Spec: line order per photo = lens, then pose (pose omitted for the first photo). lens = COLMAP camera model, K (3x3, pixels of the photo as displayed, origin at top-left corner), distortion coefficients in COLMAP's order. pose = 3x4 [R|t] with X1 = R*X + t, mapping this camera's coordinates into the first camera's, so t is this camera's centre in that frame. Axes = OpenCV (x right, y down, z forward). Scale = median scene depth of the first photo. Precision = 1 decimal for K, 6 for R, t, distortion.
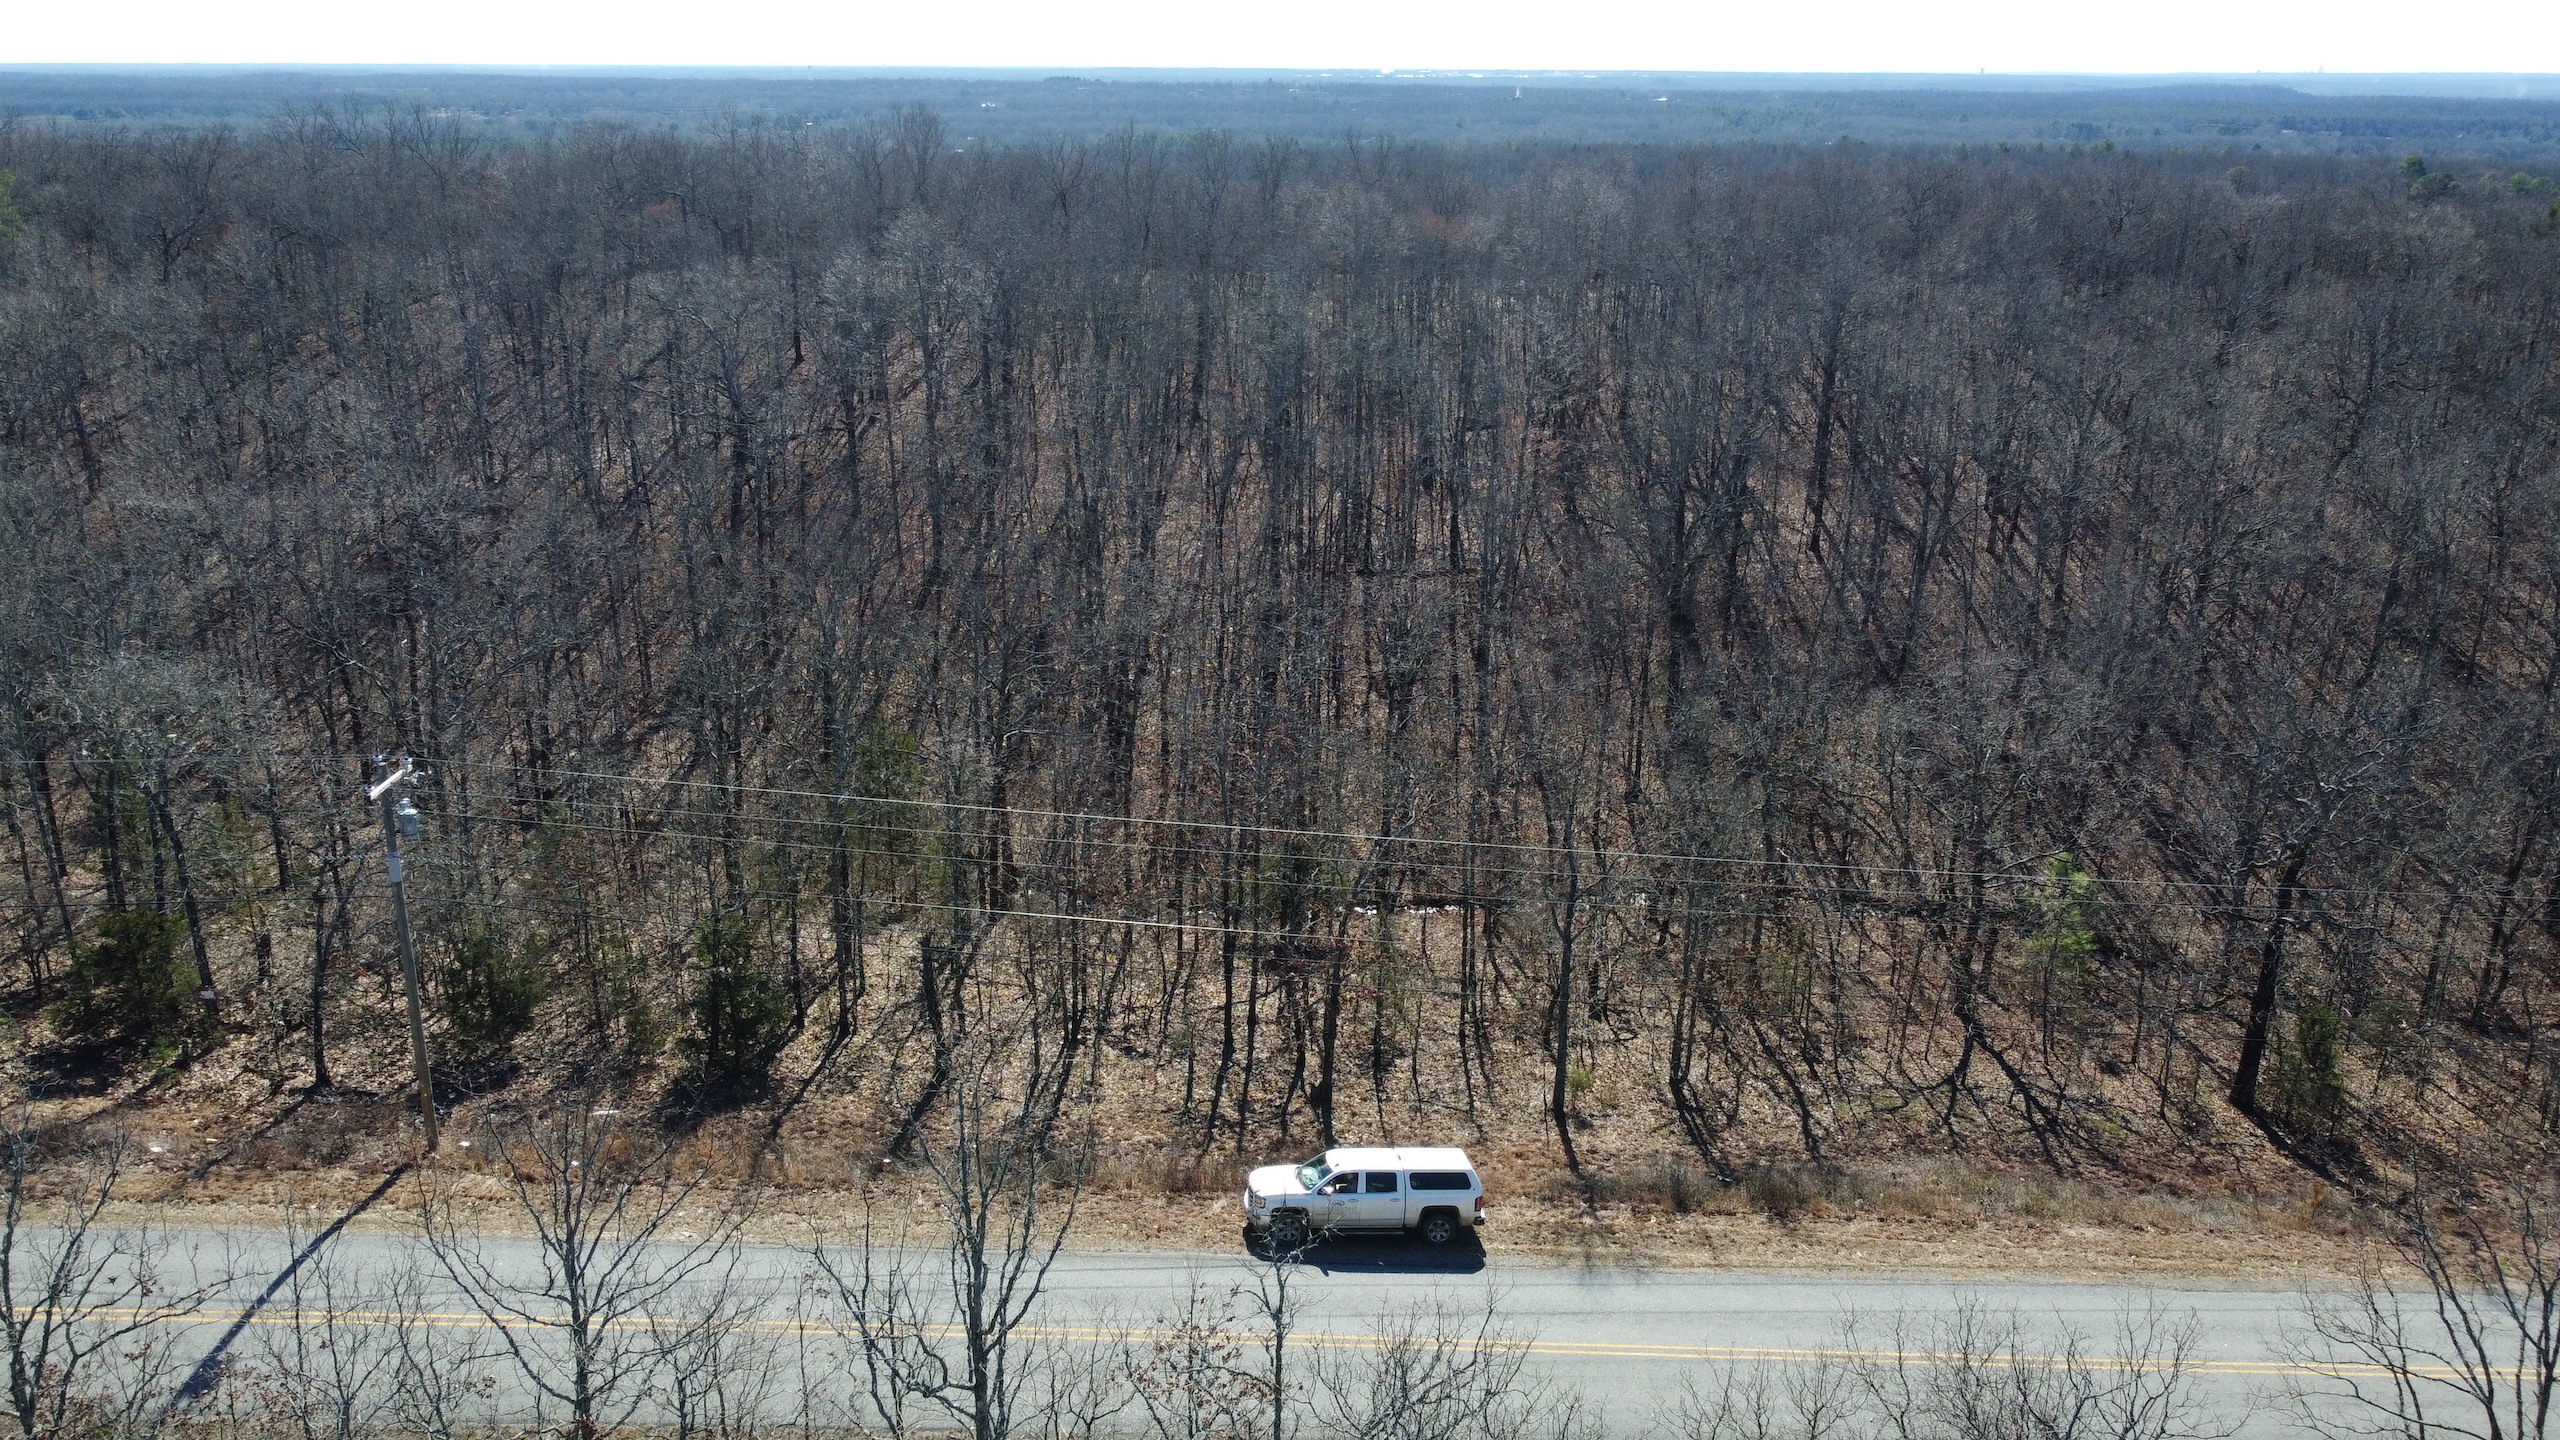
lens RADIAL K [[1859.0, 0, 1291.4], [0, 1859.0, 728.7], [0, 0, 1]] dist [-0.003561, -0.006192]
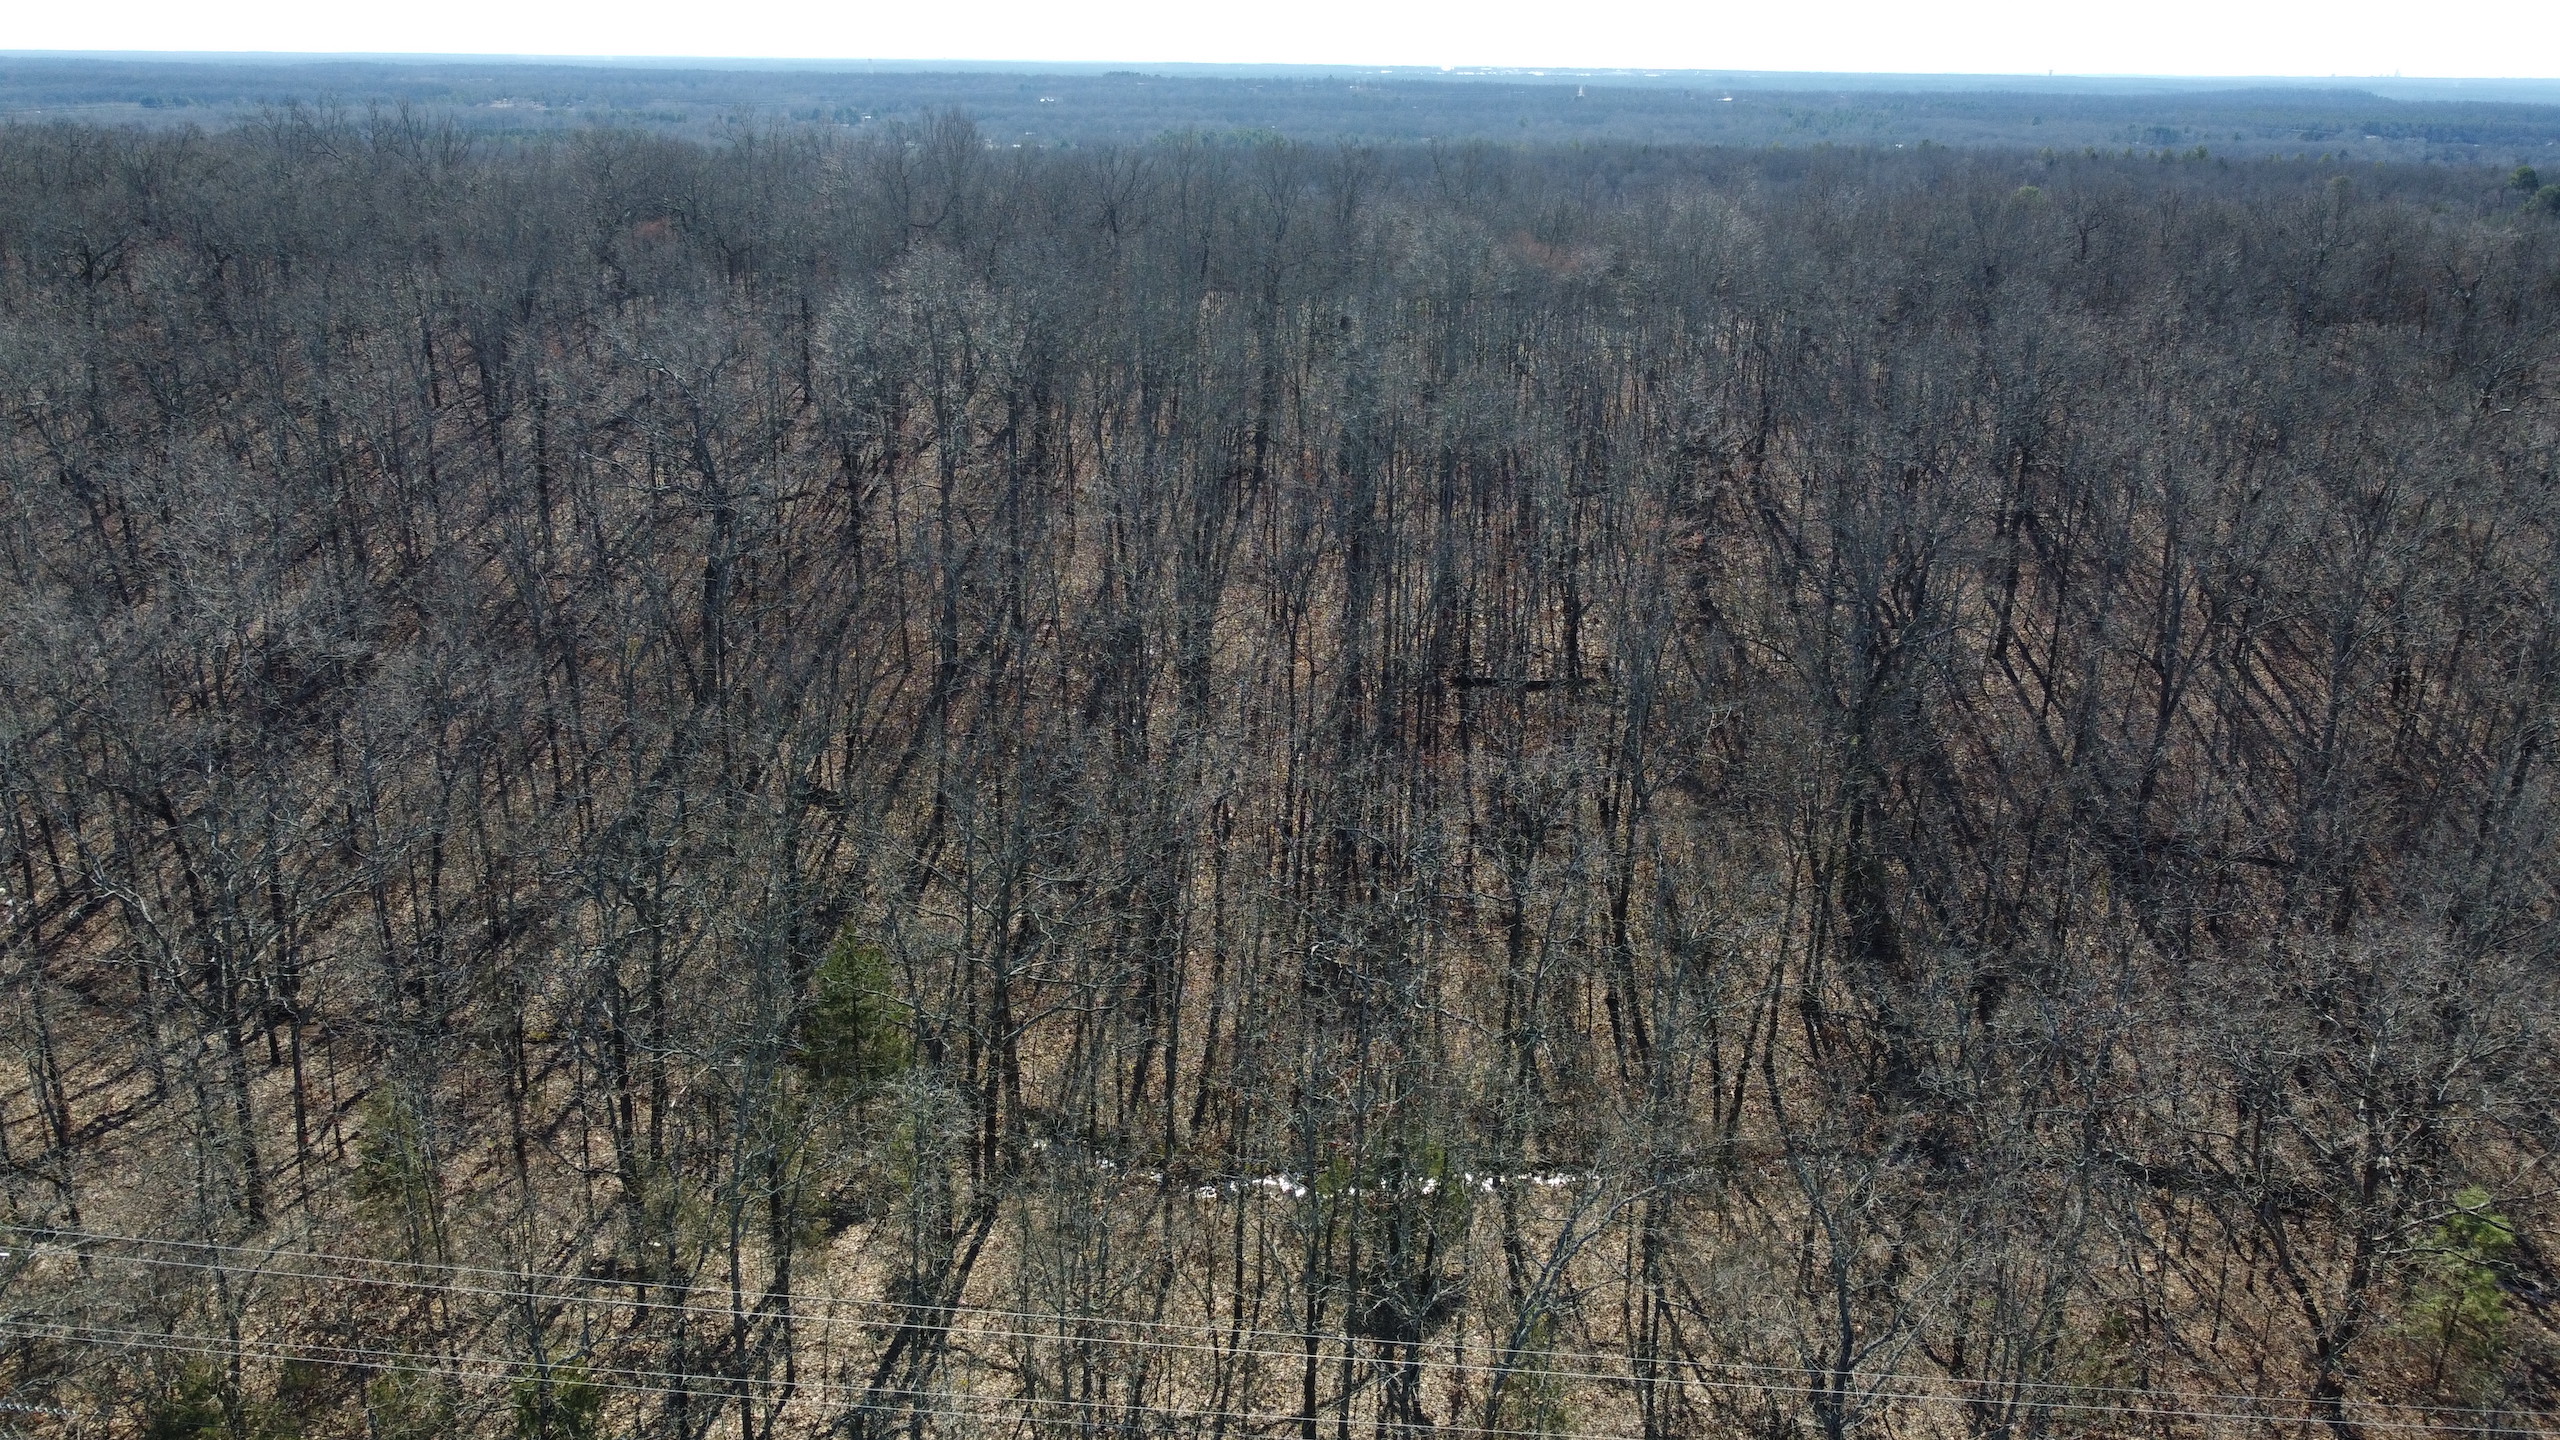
lens RADIAL K [[1859.0, 0, 1288.8], [0, 1859.0, 728.5], [0, 0, 1]] dist [-0.003561, -0.006192]
pose [[0.999479, 0.017181, -0.027314, -0.014671], [-0.017134, 0.999851, 0.001945, -0.063624], [0.027344, -0.001476, 0.999625, 0.167558]]
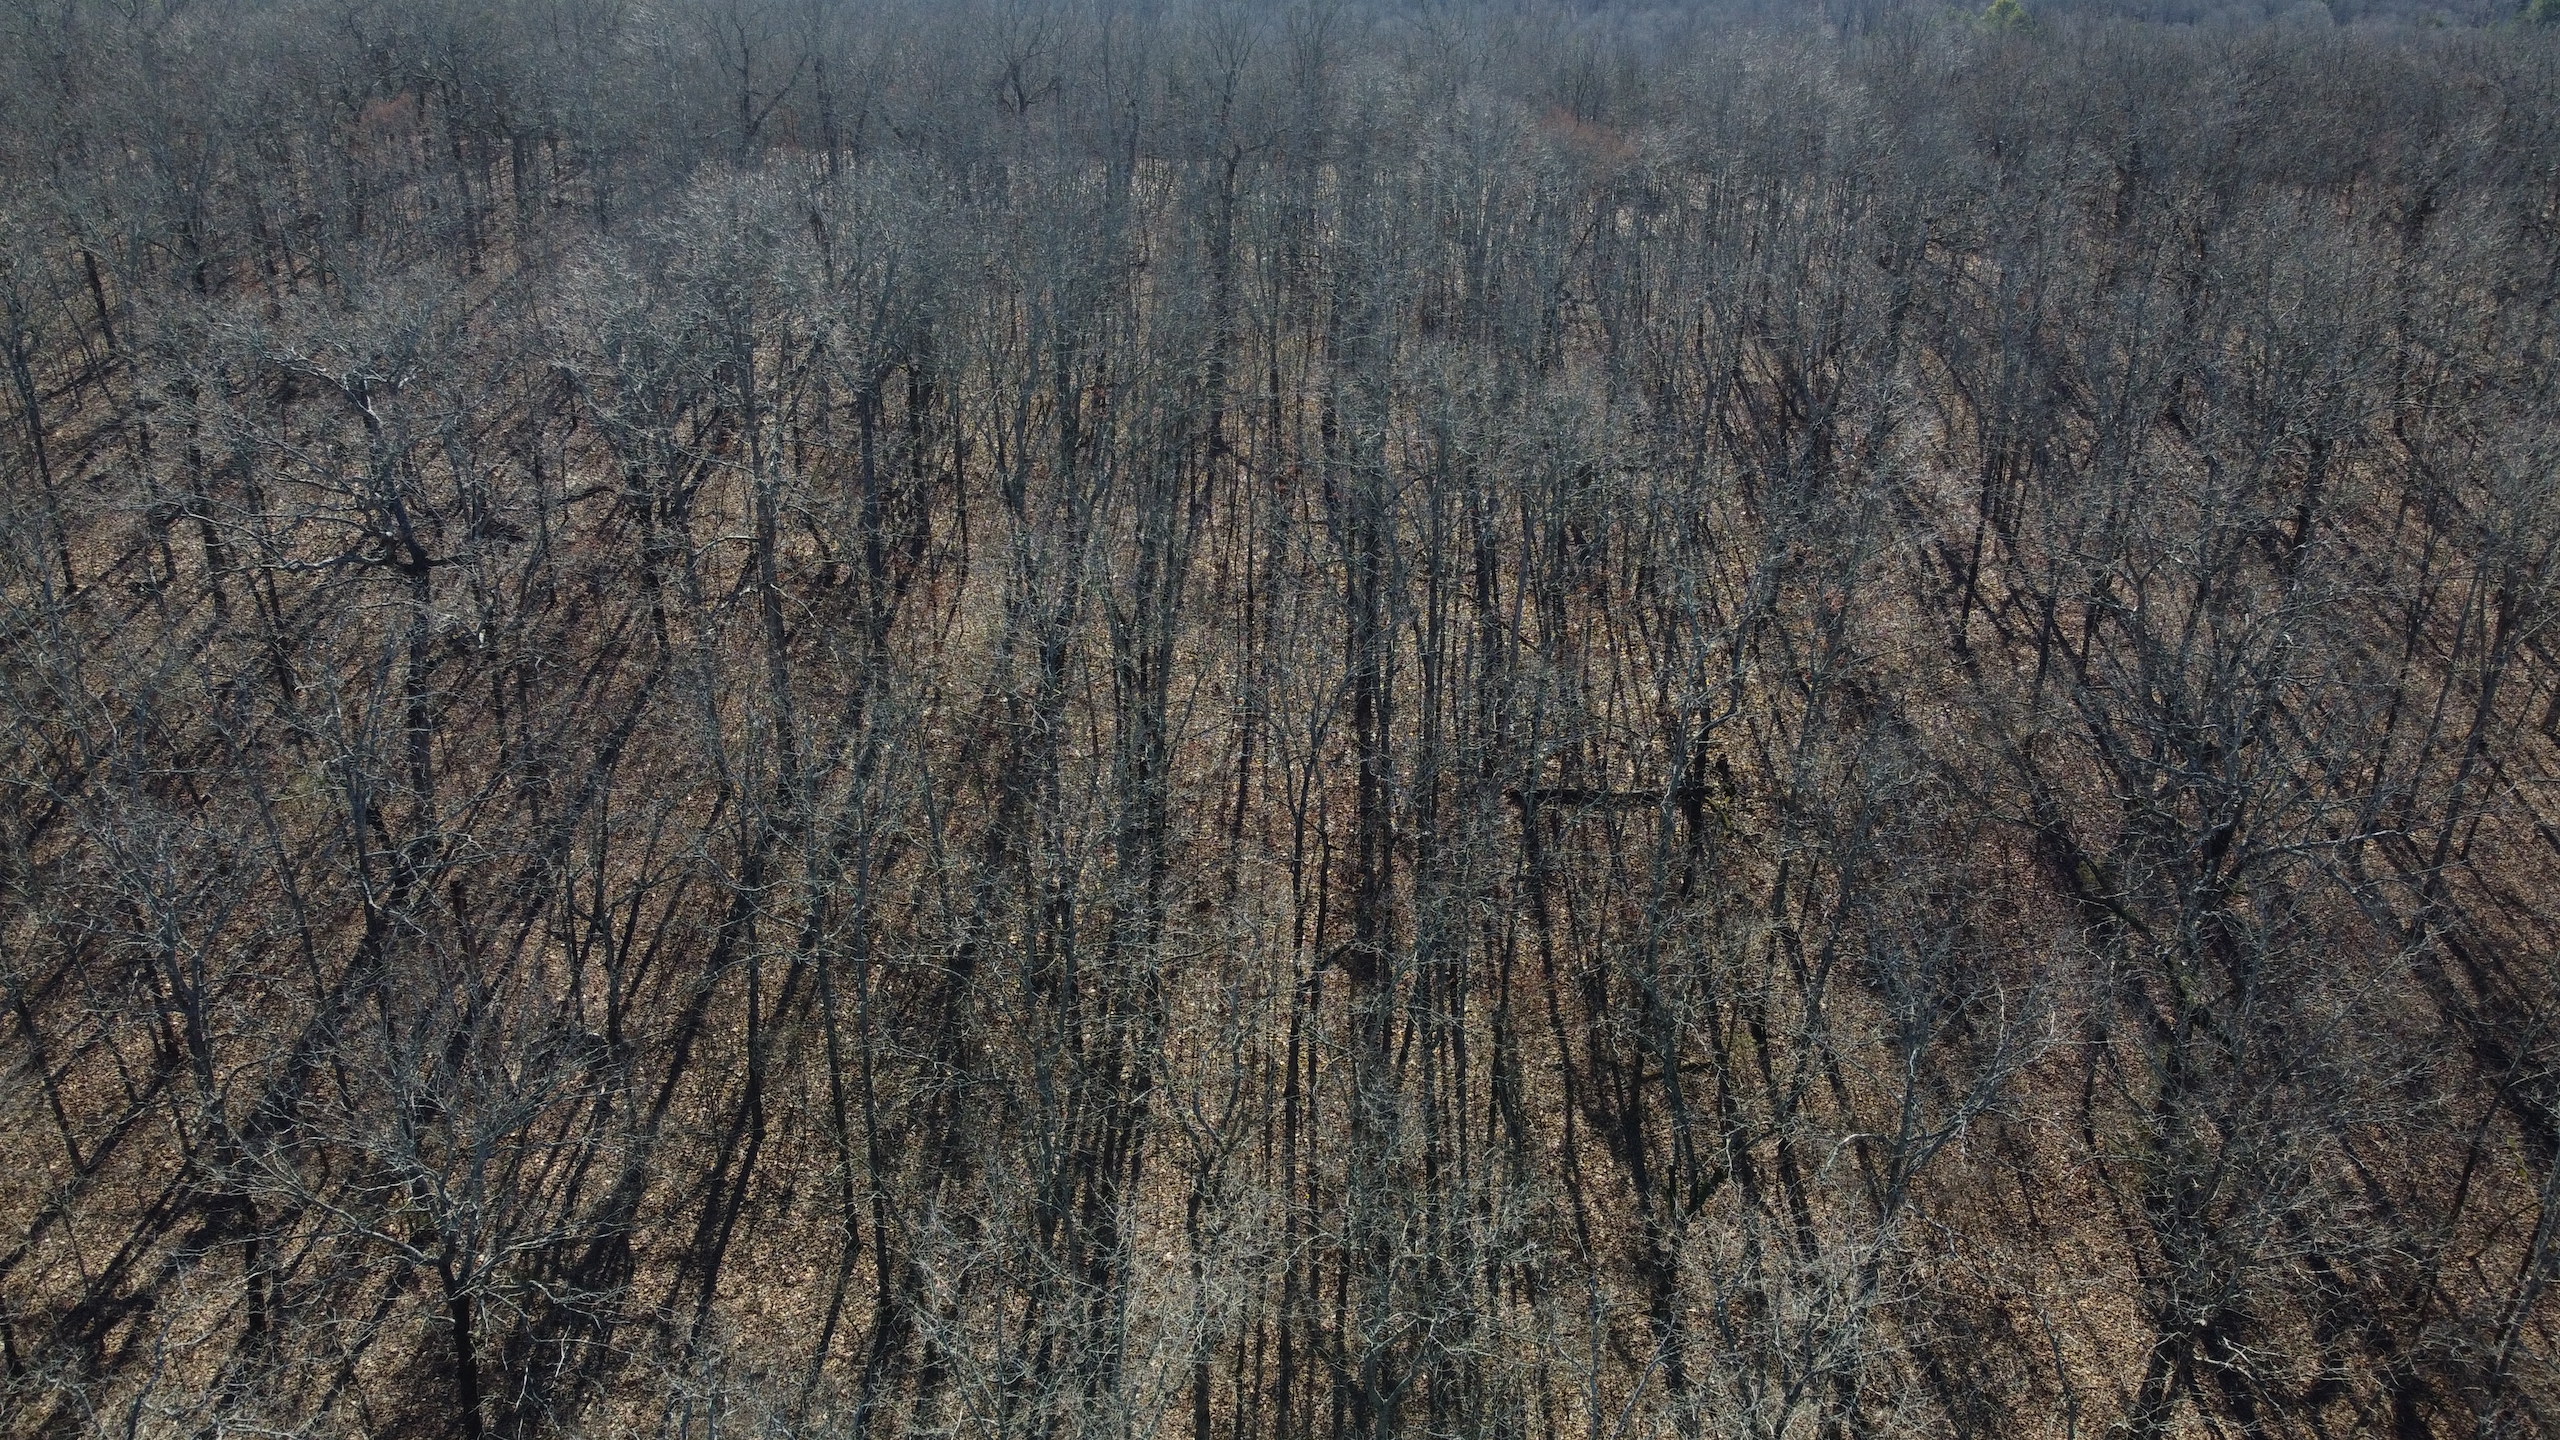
lens RADIAL K [[1859.0, 0, 1267.4], [0, 1859.0, 699.9], [0, 0, 1]] dist [-0.003561, -0.006192]
pose [[0.999992, 0.004058, -0.000412, -0.040666], [-0.004010, 0.996660, 0.081564, -0.161595], [0.000742, -0.081562, 0.996668, 0.425506]]
